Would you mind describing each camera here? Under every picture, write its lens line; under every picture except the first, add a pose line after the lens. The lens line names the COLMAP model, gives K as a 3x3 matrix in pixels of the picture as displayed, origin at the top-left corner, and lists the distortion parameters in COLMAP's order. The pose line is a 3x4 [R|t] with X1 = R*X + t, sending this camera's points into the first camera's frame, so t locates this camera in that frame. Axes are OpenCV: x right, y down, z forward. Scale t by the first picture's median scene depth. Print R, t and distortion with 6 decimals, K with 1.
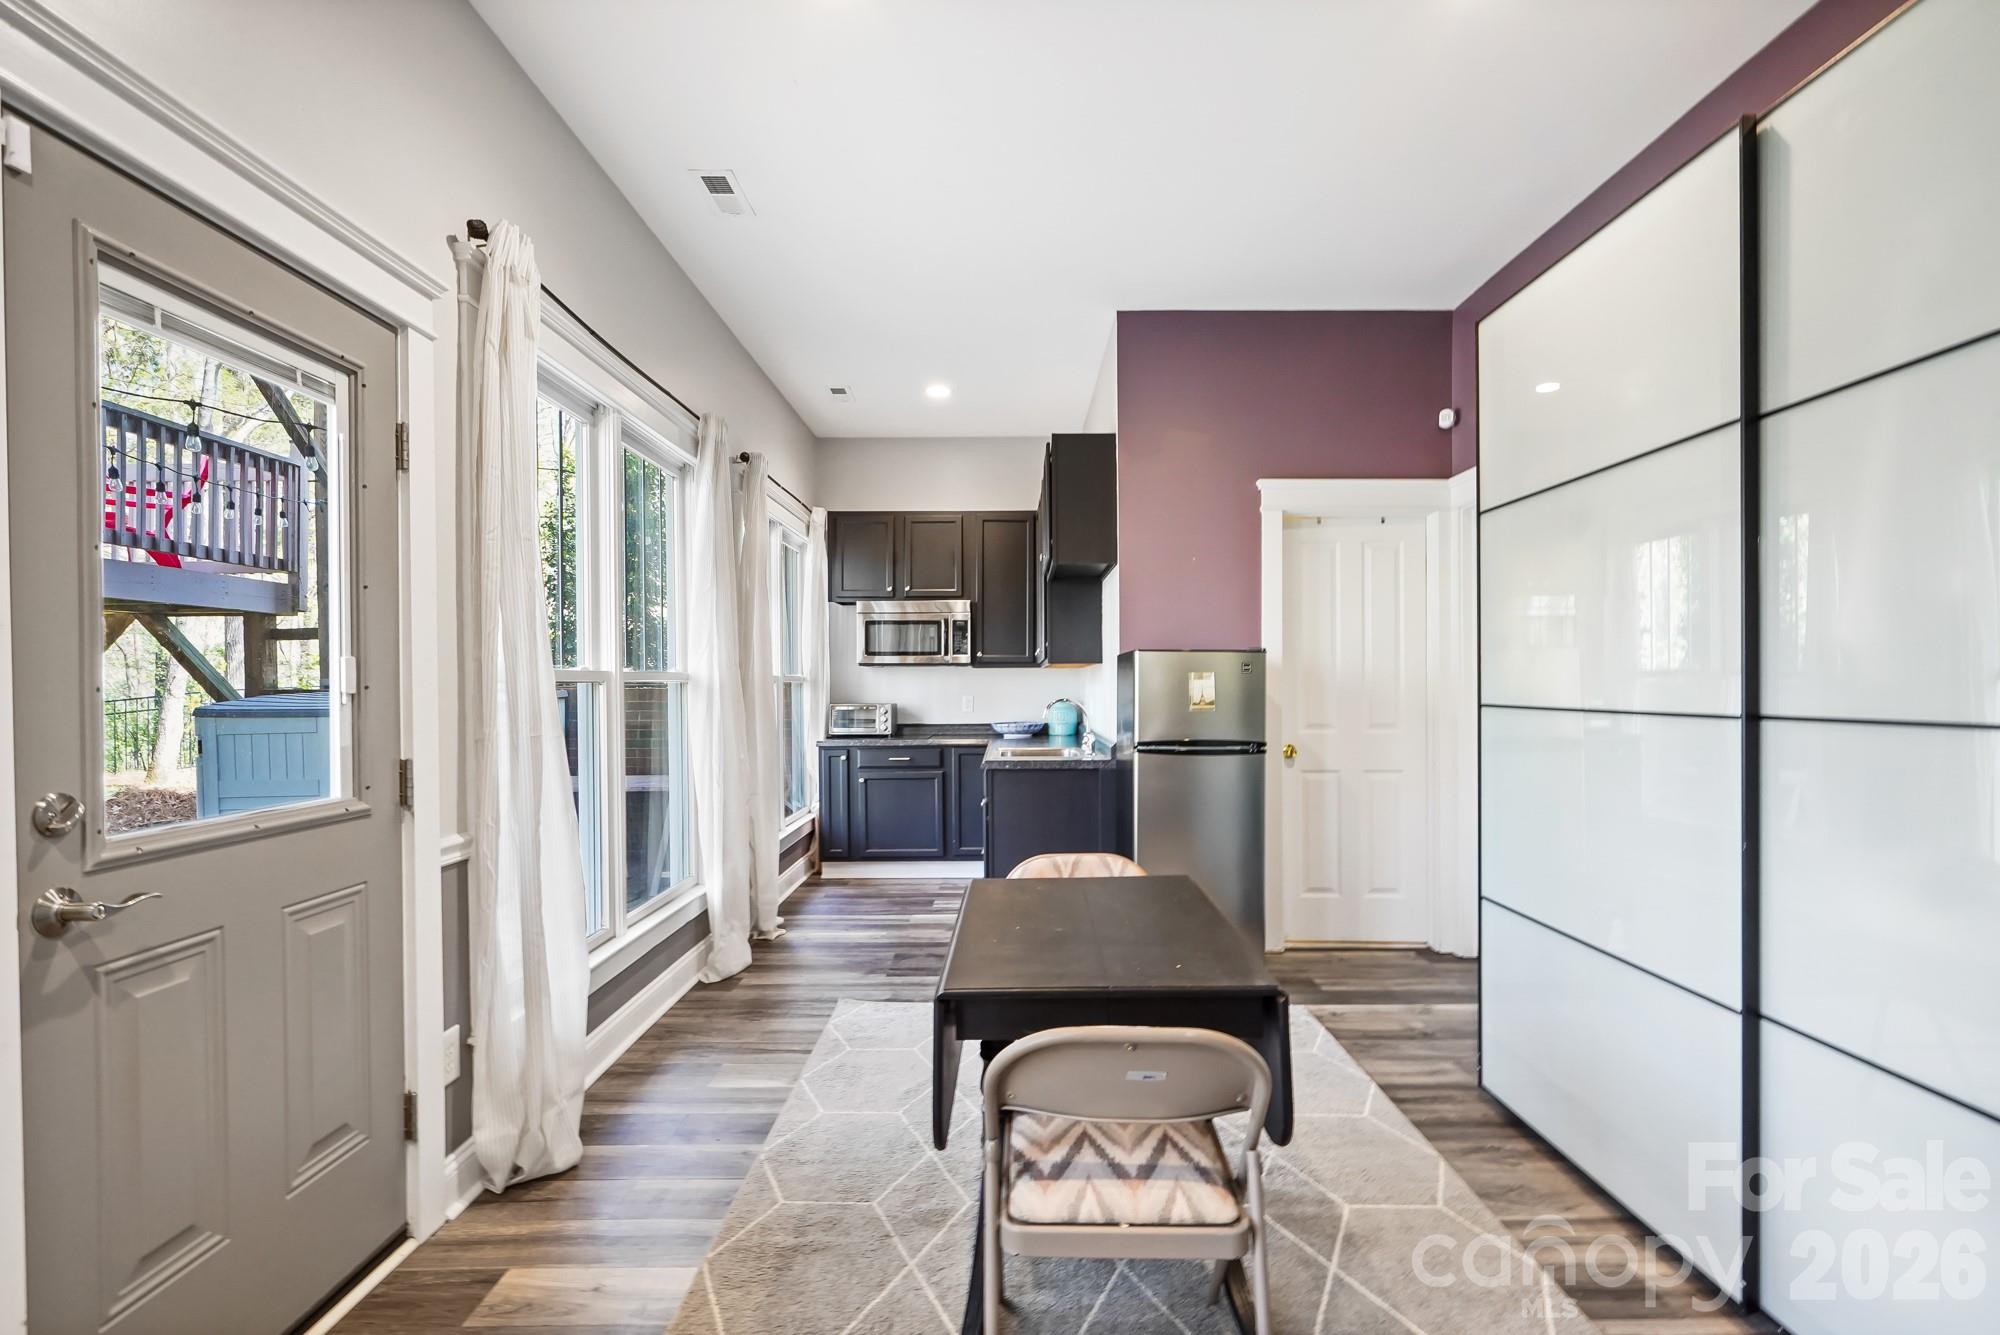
lens RADIAL K [[925.9, 0, 1018.7], [0, 925.9, 688.6], [0, 0, 1]] dist [-0.000416, 0.000636]
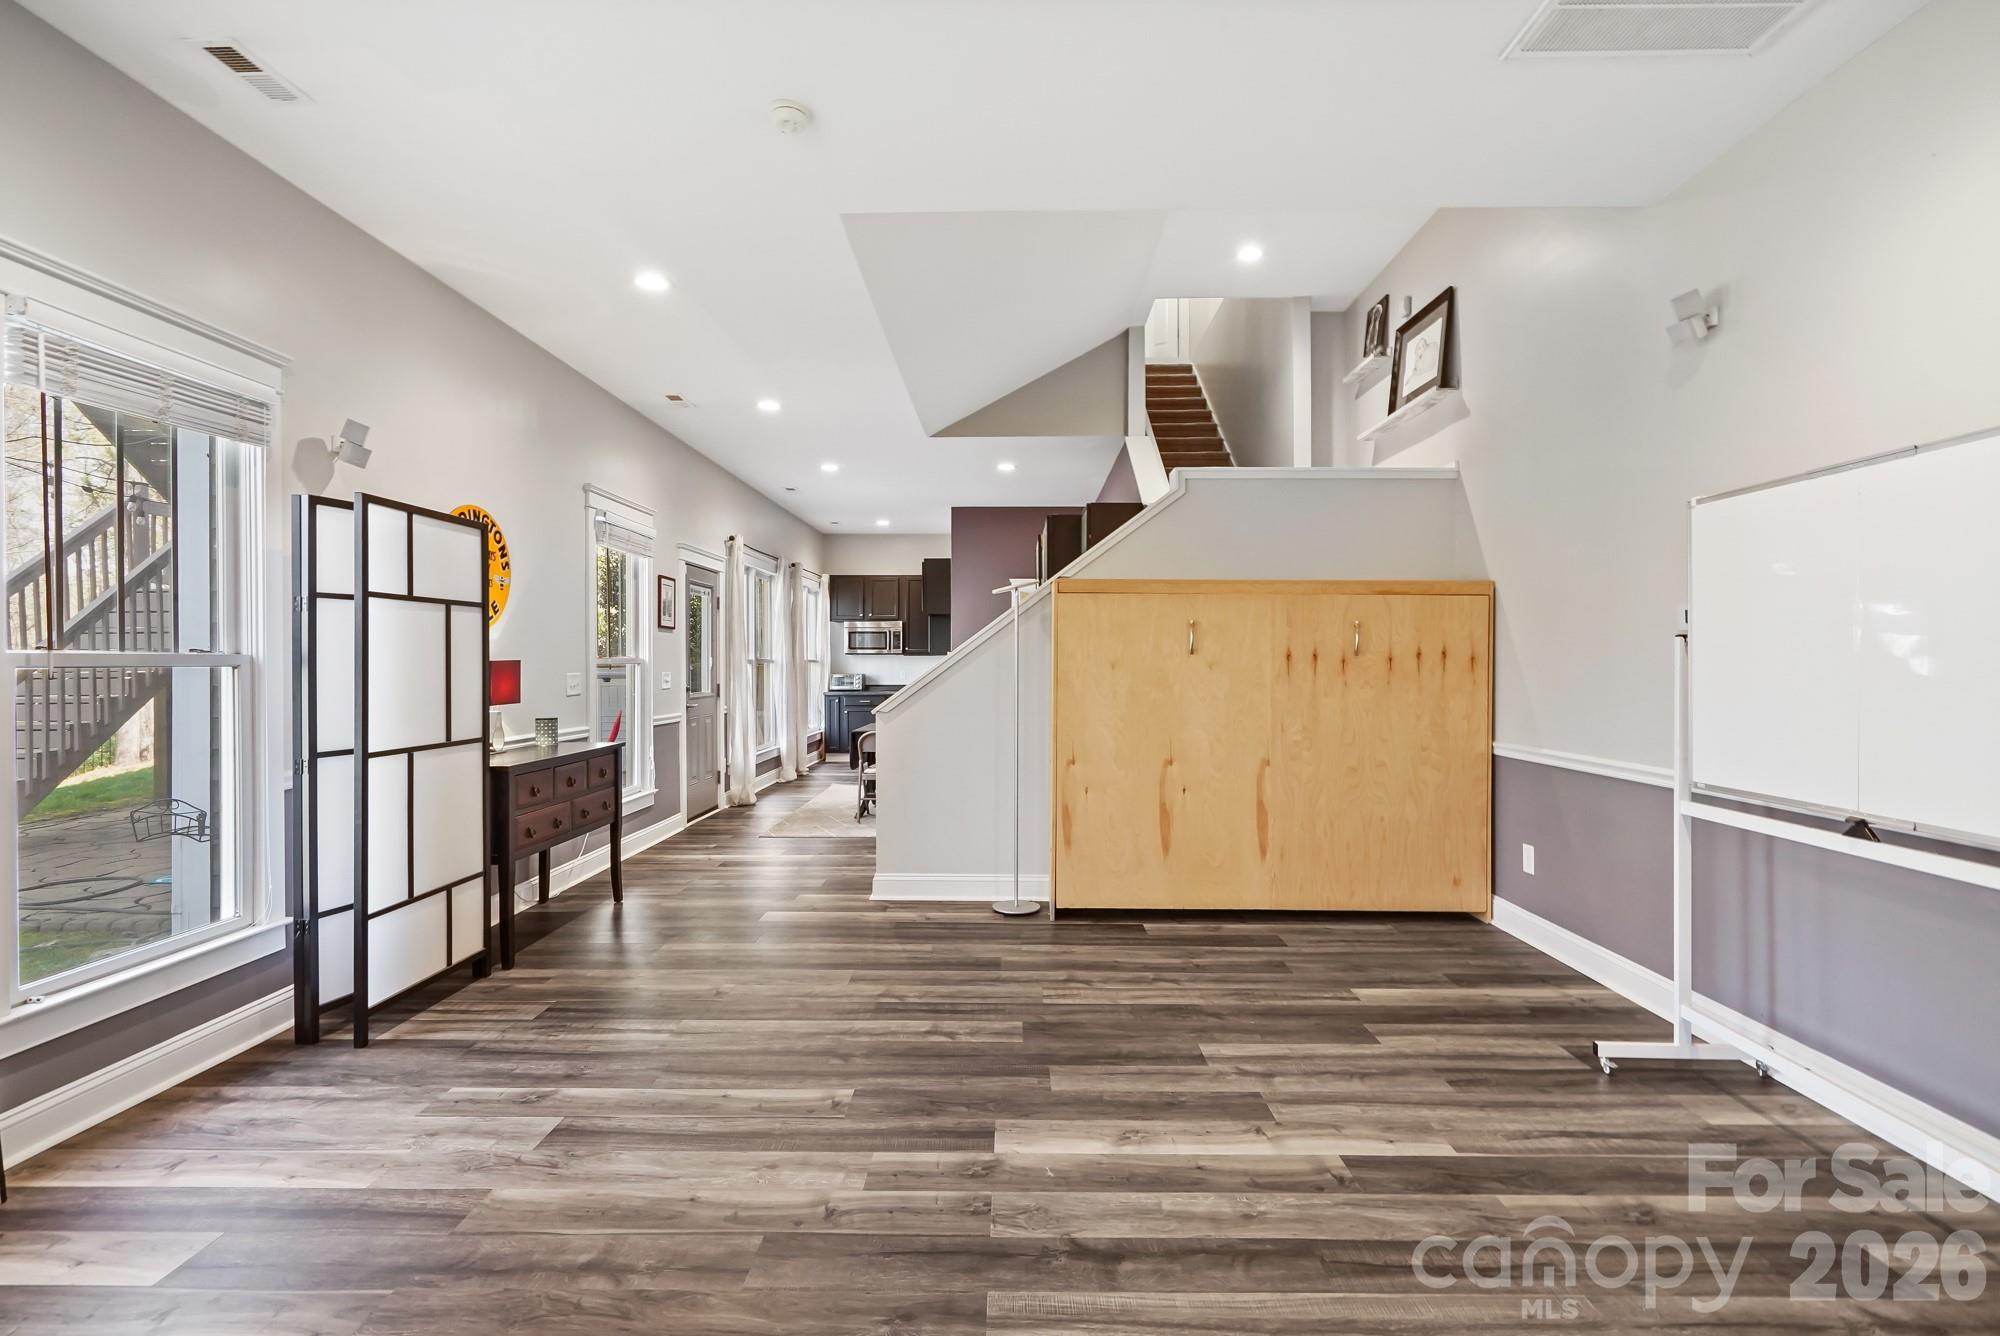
lens RADIAL K [[925.9, 0, 1005.6], [0, 925.9, 662.7], [0, 0, 1]] dist [-0.000416, 0.000636]
pose [[0.999800, 0.002638, -0.019810, 0.205791], [-0.002745, 0.999982, -0.005373, 0.002108], [0.019796, 0.005427, 0.999789, -0.957098]]
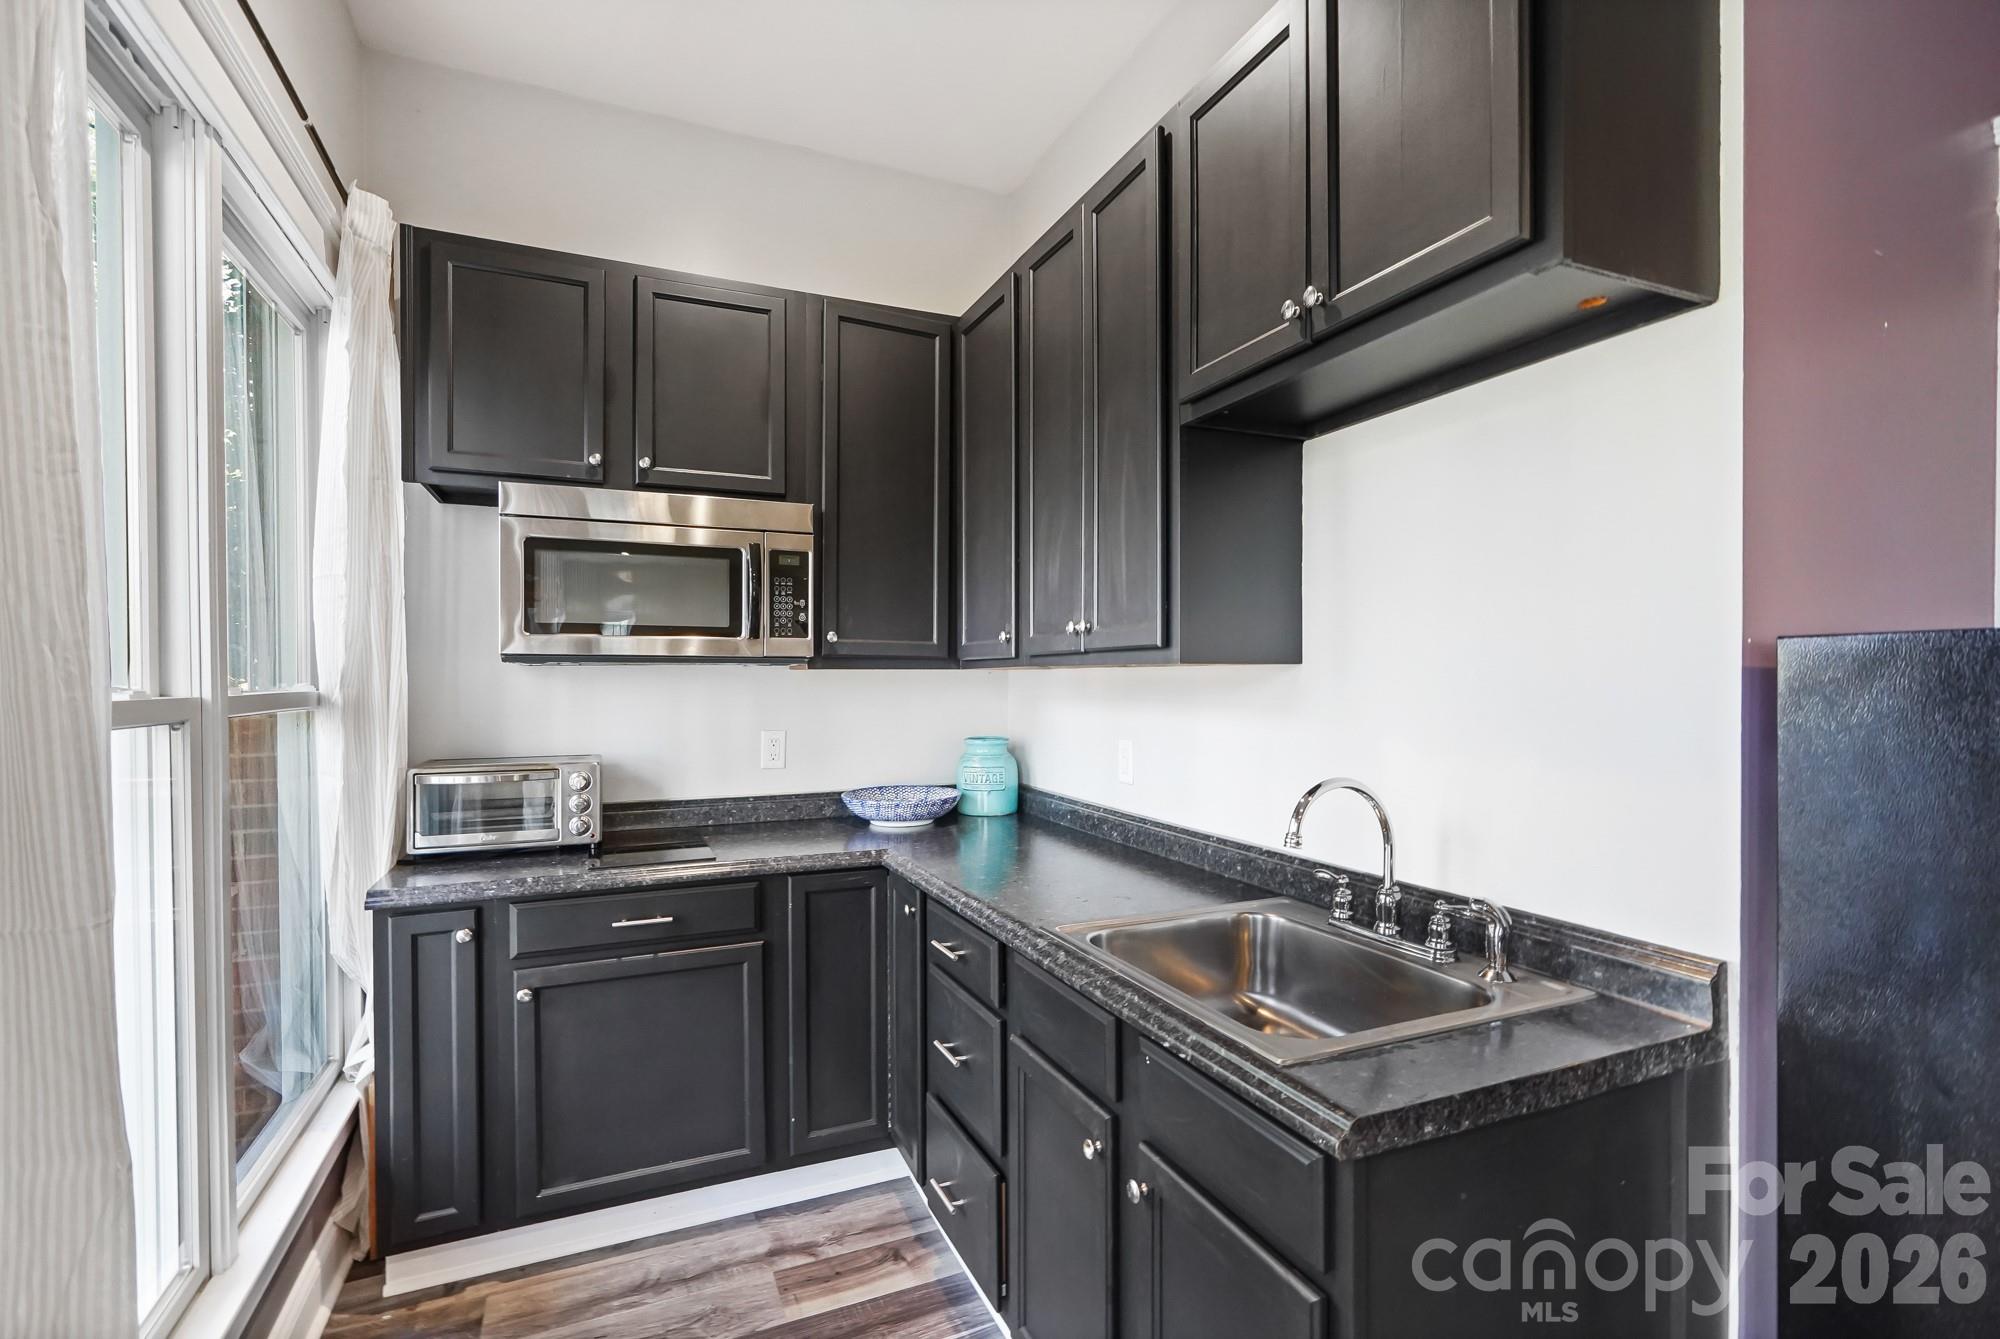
lens RADIAL K [[925.9, 0, 1014.1], [0, 925.9, 686.3], [0, 0, 1]] dist [-0.000416, 0.000636]
pose [[0.916806, 0.000324, 0.399332, -0.134844], [-0.000416, 1.000000, 0.000144, -0.015082], [-0.399332, -0.000298, 0.916806, 0.590785]]
